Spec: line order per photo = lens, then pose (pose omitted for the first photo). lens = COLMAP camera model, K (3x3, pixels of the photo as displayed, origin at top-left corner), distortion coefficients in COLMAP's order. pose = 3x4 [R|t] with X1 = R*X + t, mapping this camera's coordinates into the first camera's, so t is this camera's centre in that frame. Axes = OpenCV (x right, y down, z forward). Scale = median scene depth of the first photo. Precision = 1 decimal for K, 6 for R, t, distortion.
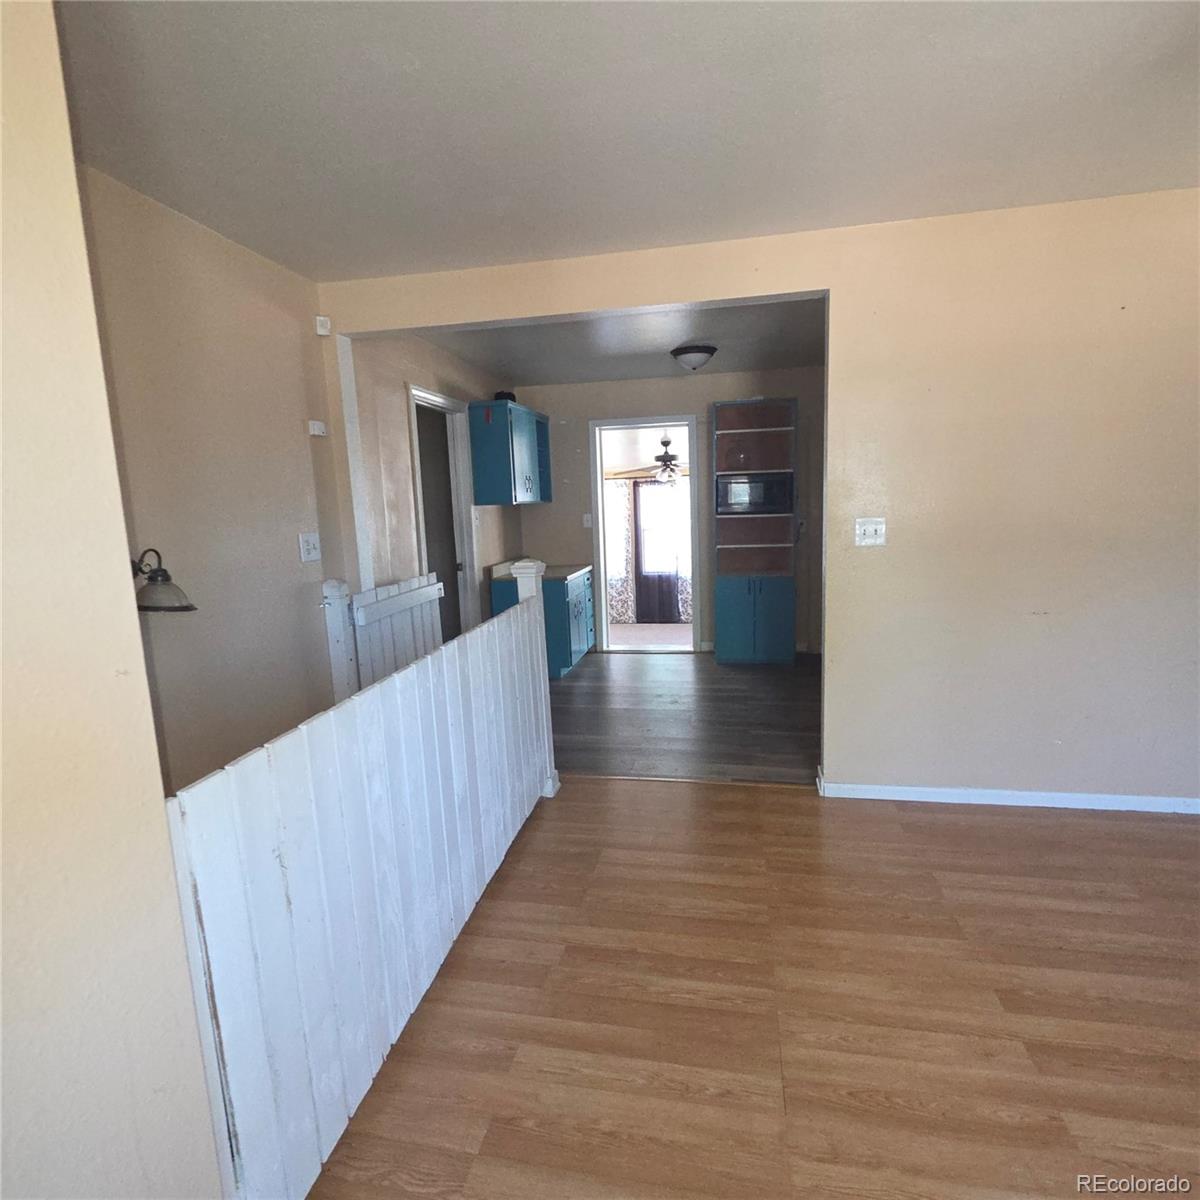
lens RADIAL K [[656.9, 0, 598.2], [0, 656.9, 602.5], [0, 0, 1]] dist [0.004678, -0.004958]
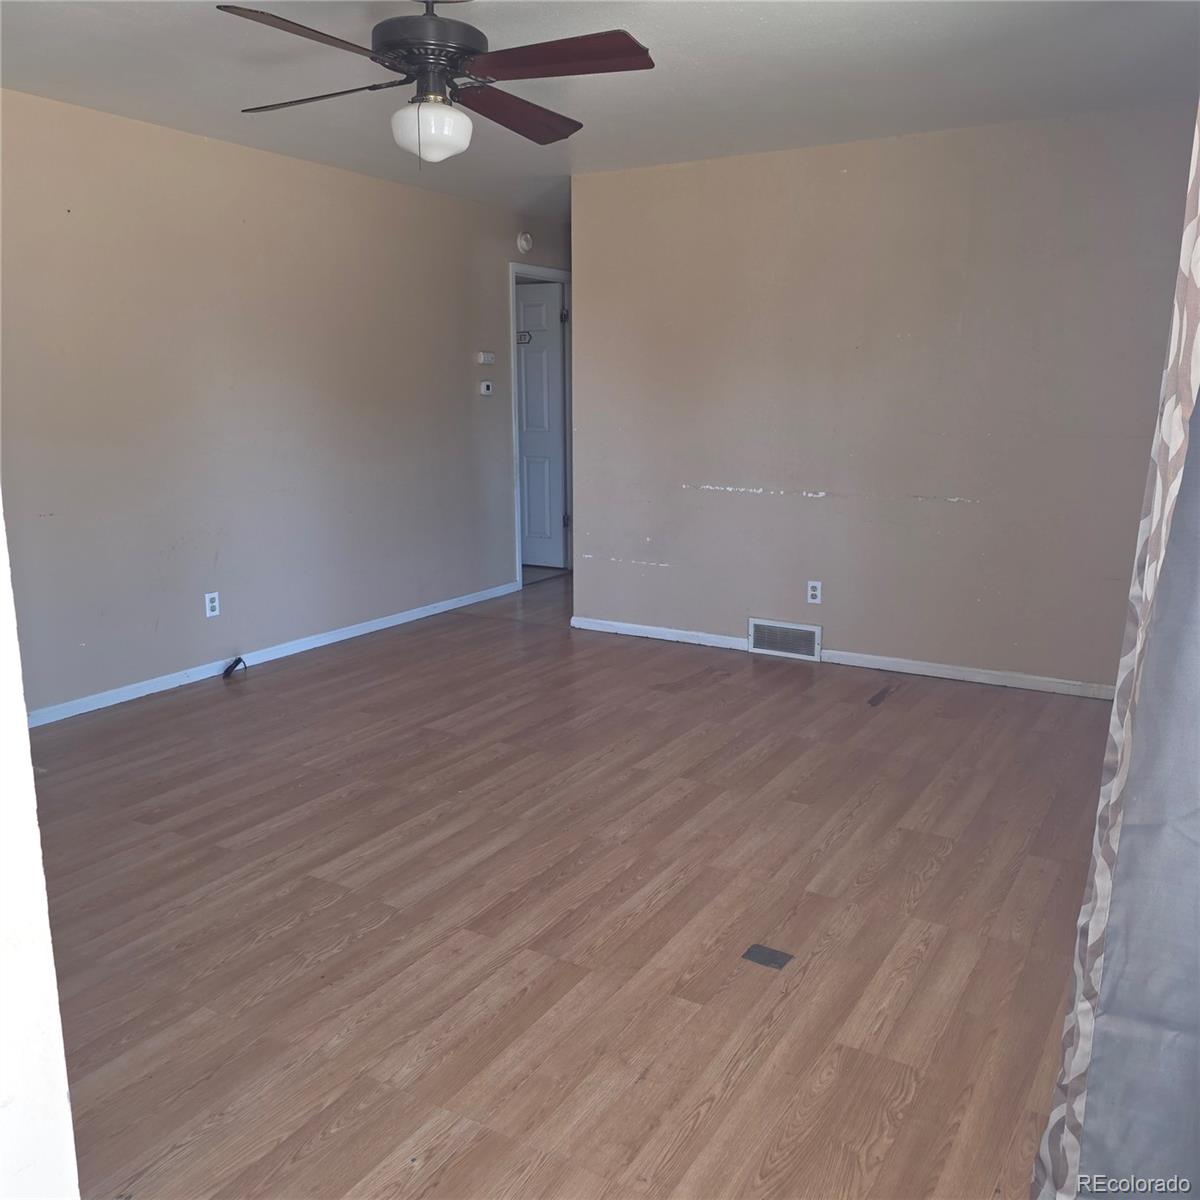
lens RADIAL K [[1066.5, 0, 622.8], [0, 1066.5, 598.7], [0, 0, 1]] dist [0.096302, -0.113551]
pose [[0.325362, -0.148264, 0.933894, -0.708275], [0.121007, 0.986039, 0.114384, 0.080831], [-0.937815, 0.075792, 0.338760, -0.404112]]
